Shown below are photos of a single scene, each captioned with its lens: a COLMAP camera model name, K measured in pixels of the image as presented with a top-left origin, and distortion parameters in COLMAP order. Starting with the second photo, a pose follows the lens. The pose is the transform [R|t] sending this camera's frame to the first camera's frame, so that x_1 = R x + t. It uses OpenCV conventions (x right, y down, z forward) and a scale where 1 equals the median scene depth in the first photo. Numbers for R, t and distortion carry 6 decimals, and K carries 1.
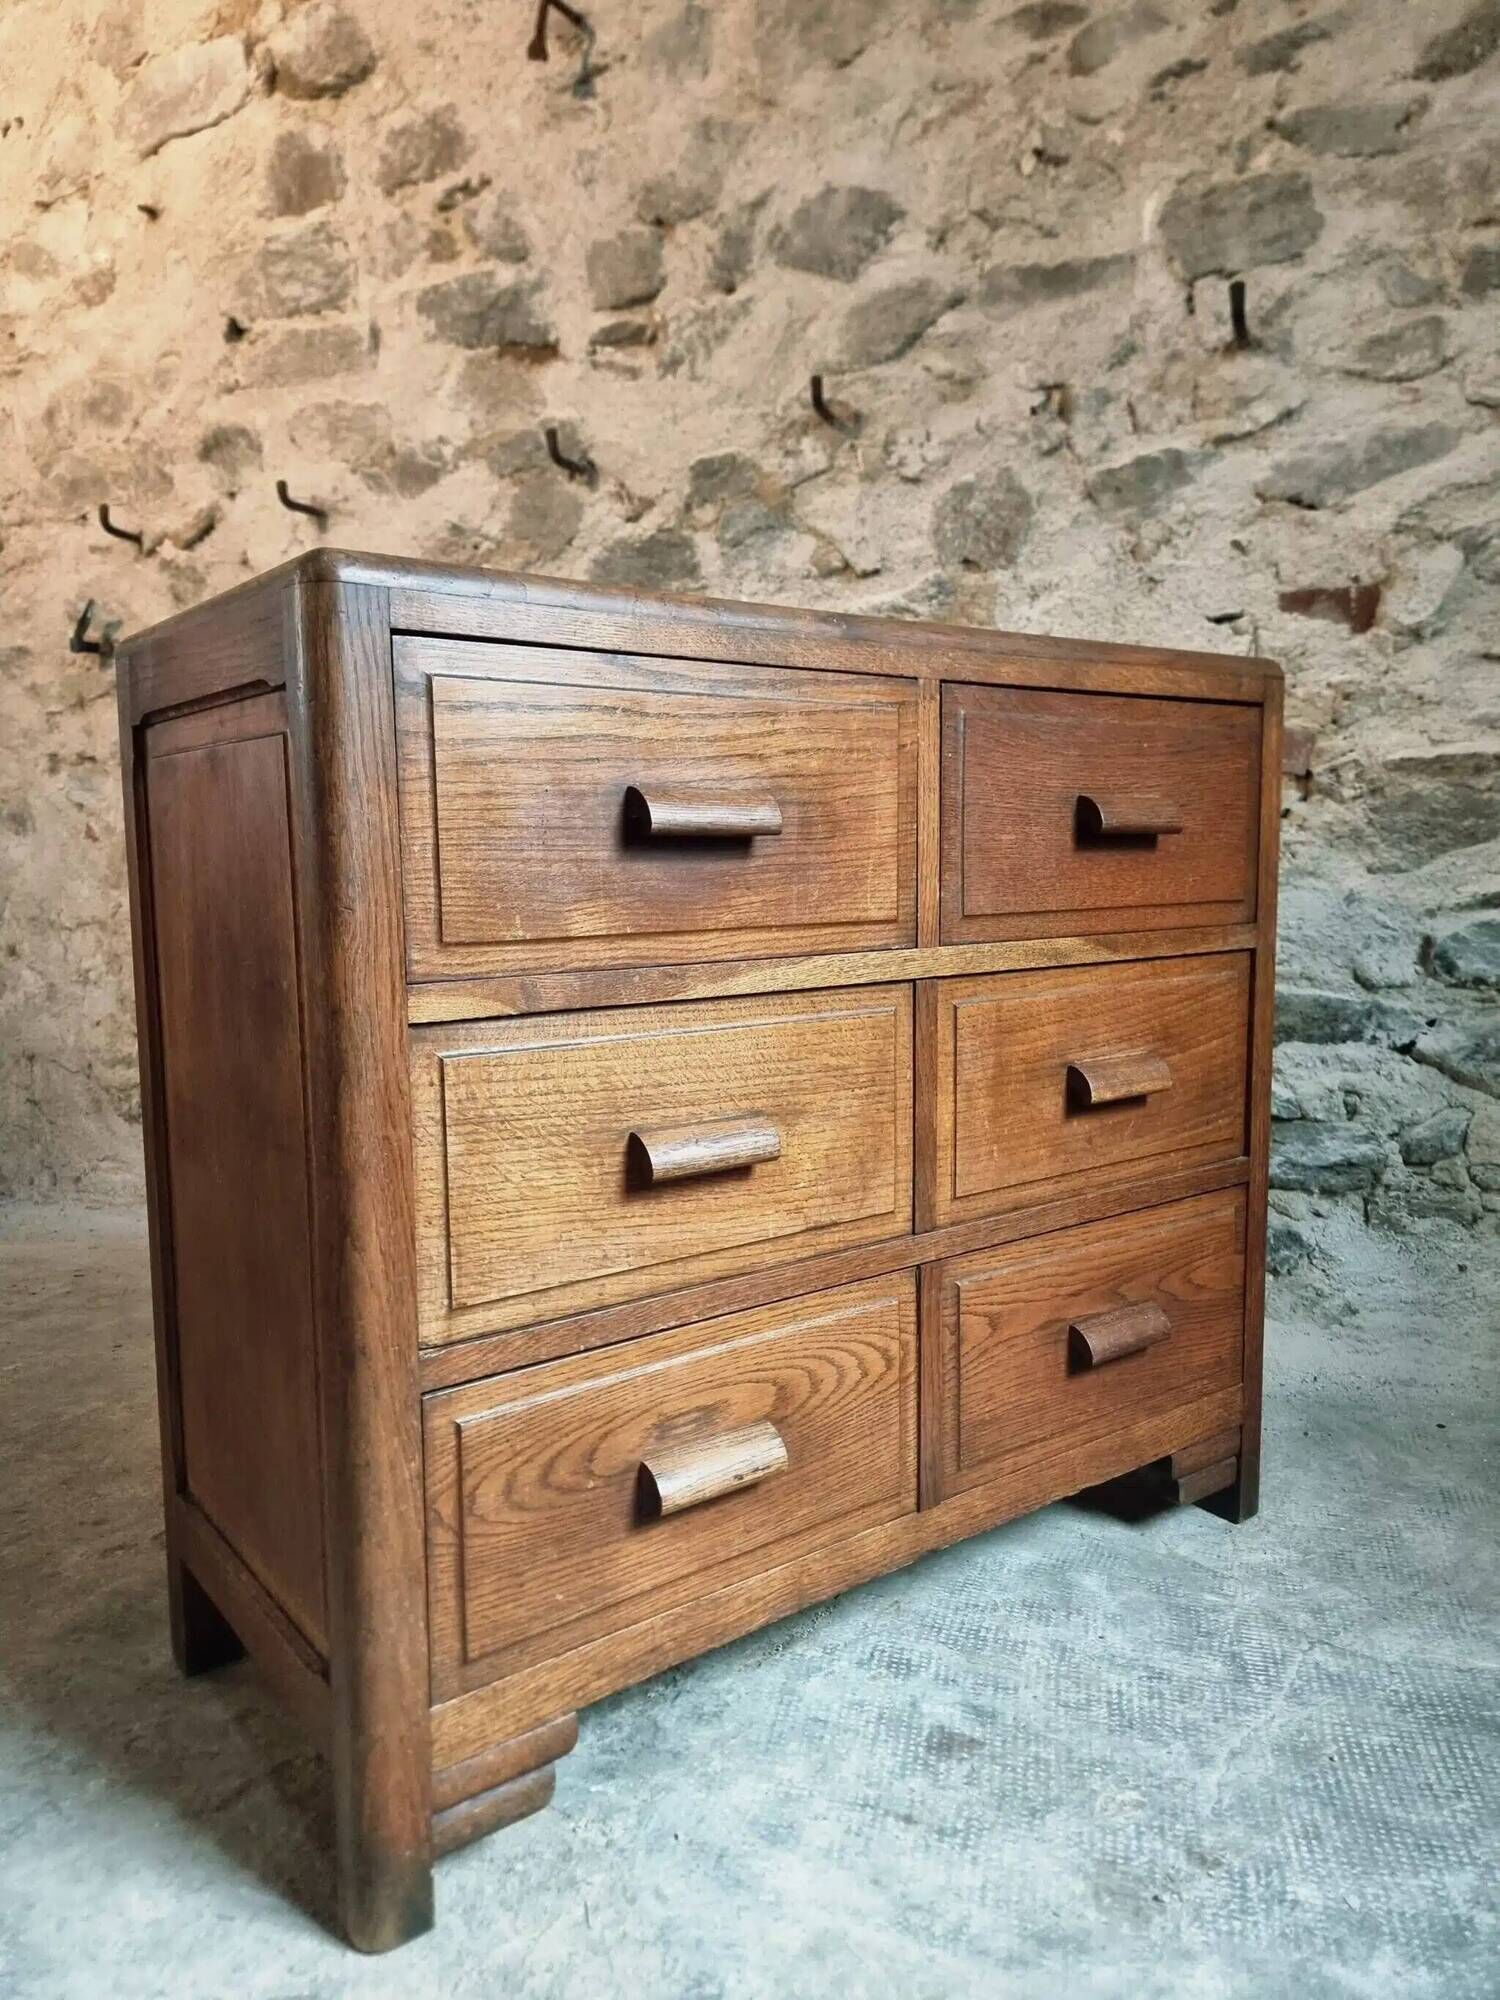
lens RADIAL K [[1403.8, 0, 742.3], [0, 1403.8, 1001.6], [0, 0, 1]] dist [0.054006, -0.052284]
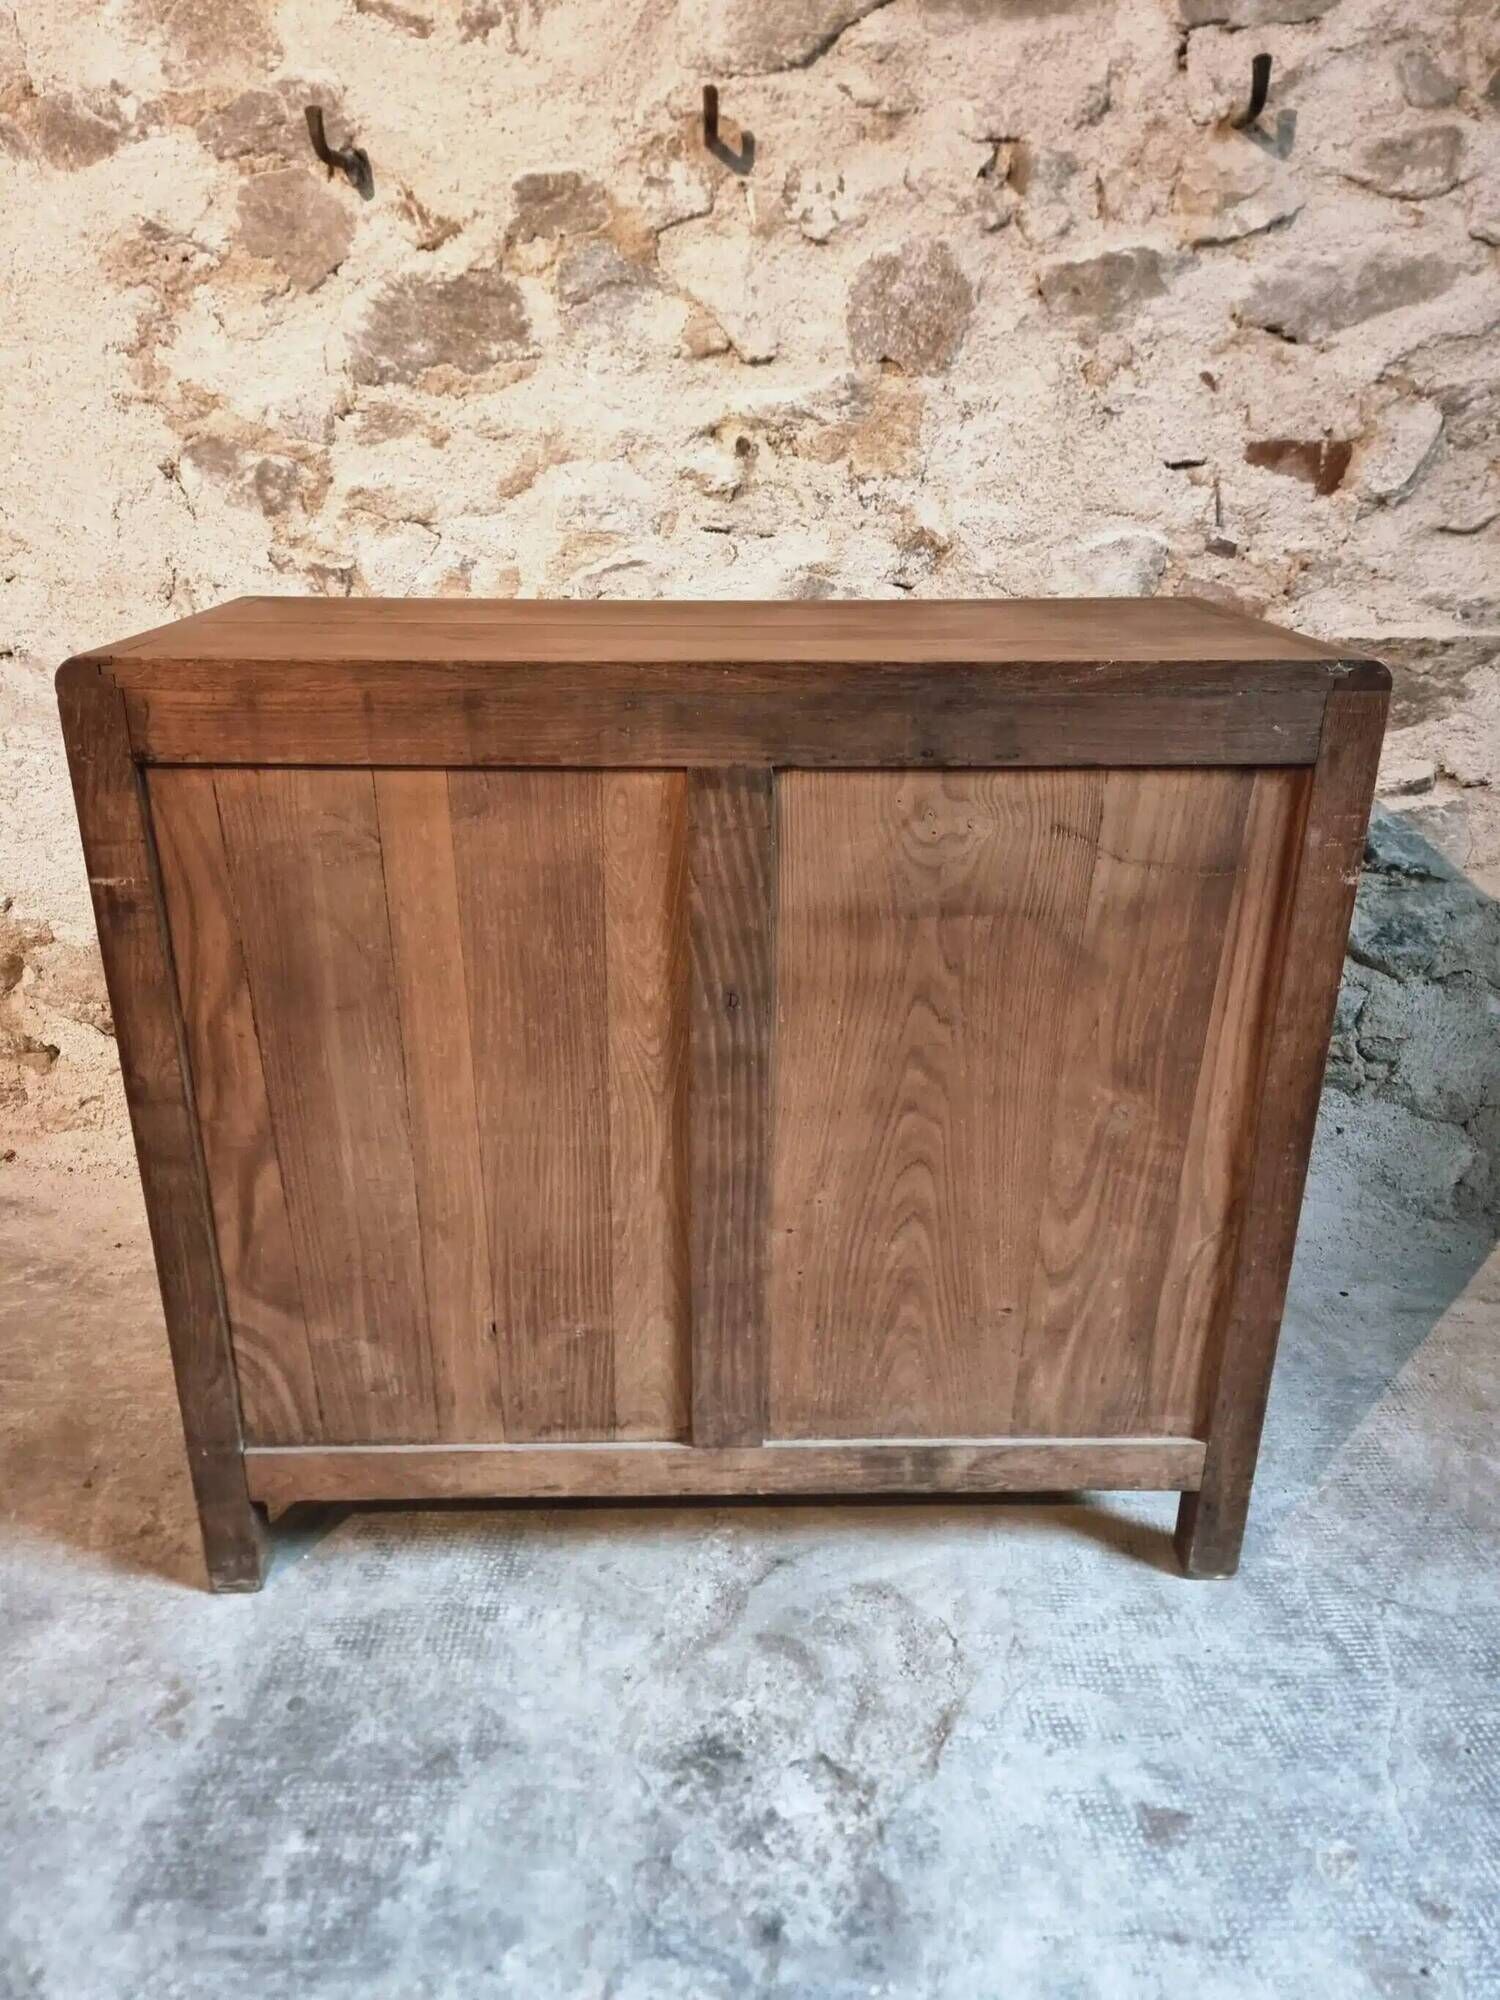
lens RADIAL K [[1437.6, 0, 734.9], [0, 1437.6, 1021.1], [0, 0, 1]] dist [0.063247, -0.058477]
pose [[0.947508, -0.100067, 0.303669, -0.241431], [0.012482, 0.960615, 0.277602, -0.195630], [-0.319488, -0.259239, 0.911440, 0.171923]]
